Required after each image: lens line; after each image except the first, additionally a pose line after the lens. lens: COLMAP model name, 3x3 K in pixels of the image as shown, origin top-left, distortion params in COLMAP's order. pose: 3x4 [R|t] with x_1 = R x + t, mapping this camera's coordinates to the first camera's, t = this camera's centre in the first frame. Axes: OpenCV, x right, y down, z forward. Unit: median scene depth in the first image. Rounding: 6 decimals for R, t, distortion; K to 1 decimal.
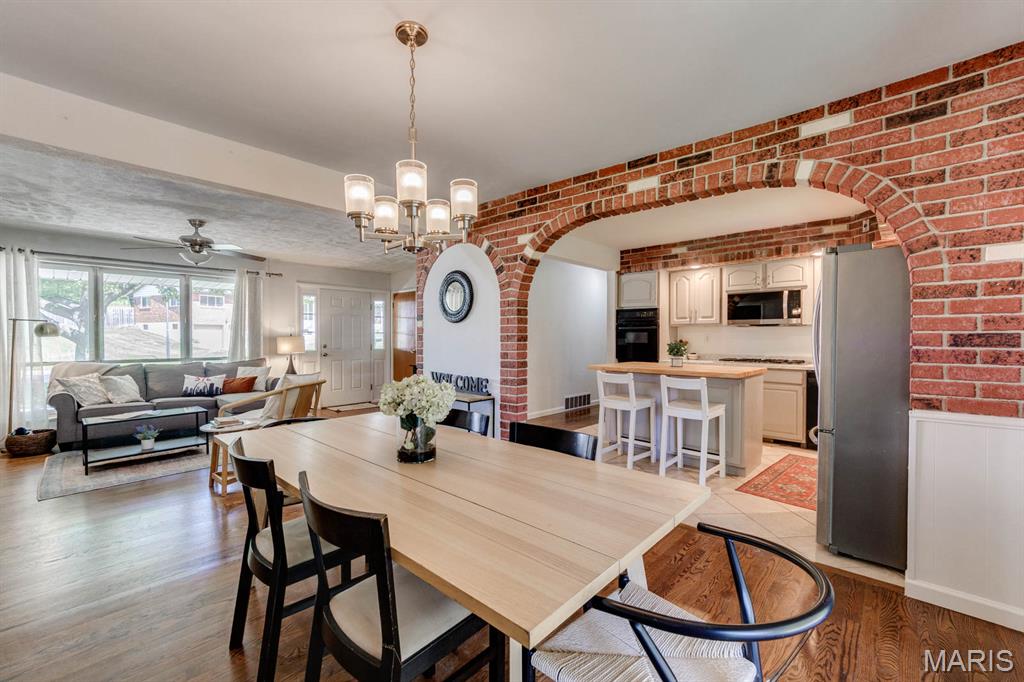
lens RADIAL K [[427.2, 0, 512.0], [0, 427.2, 341.0], [0, 0, 1]] dist [-0.000043, -0.000010]
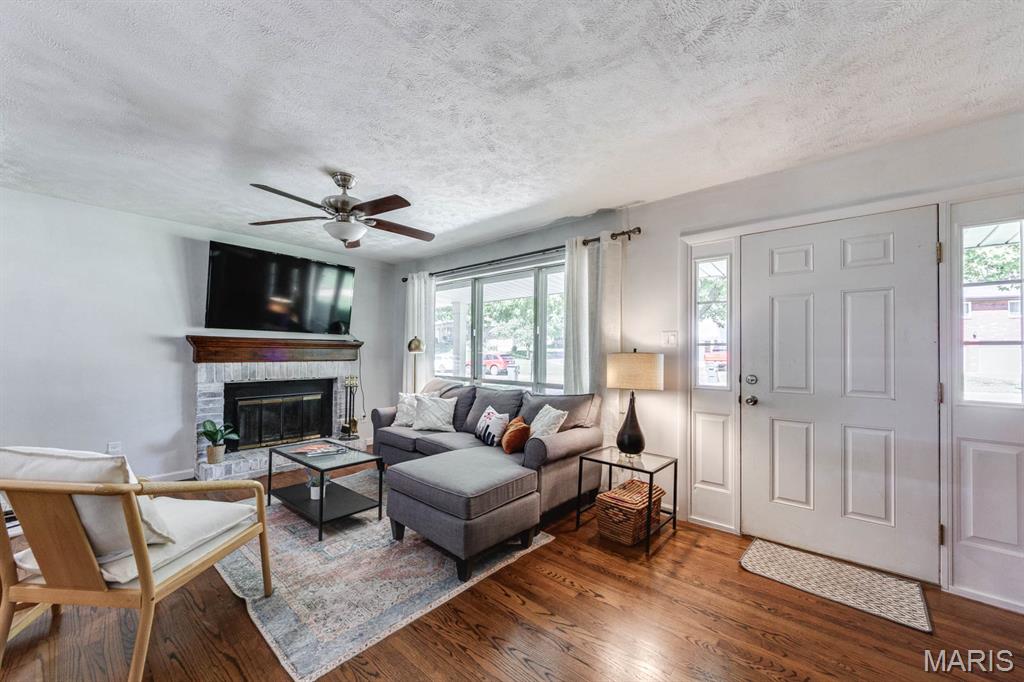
lens RADIAL K [[406.1, 0, 509.0], [0, 406.1, 343.2], [0, 0, 1]] dist [-0.000809, -0.000052]
pose [[0.001641, -0.009081, -0.999957, -0.072320], [-0.003526, 0.999952, -0.009087, -0.019425], [0.999992, 0.003541, 0.001609, 0.860169]]
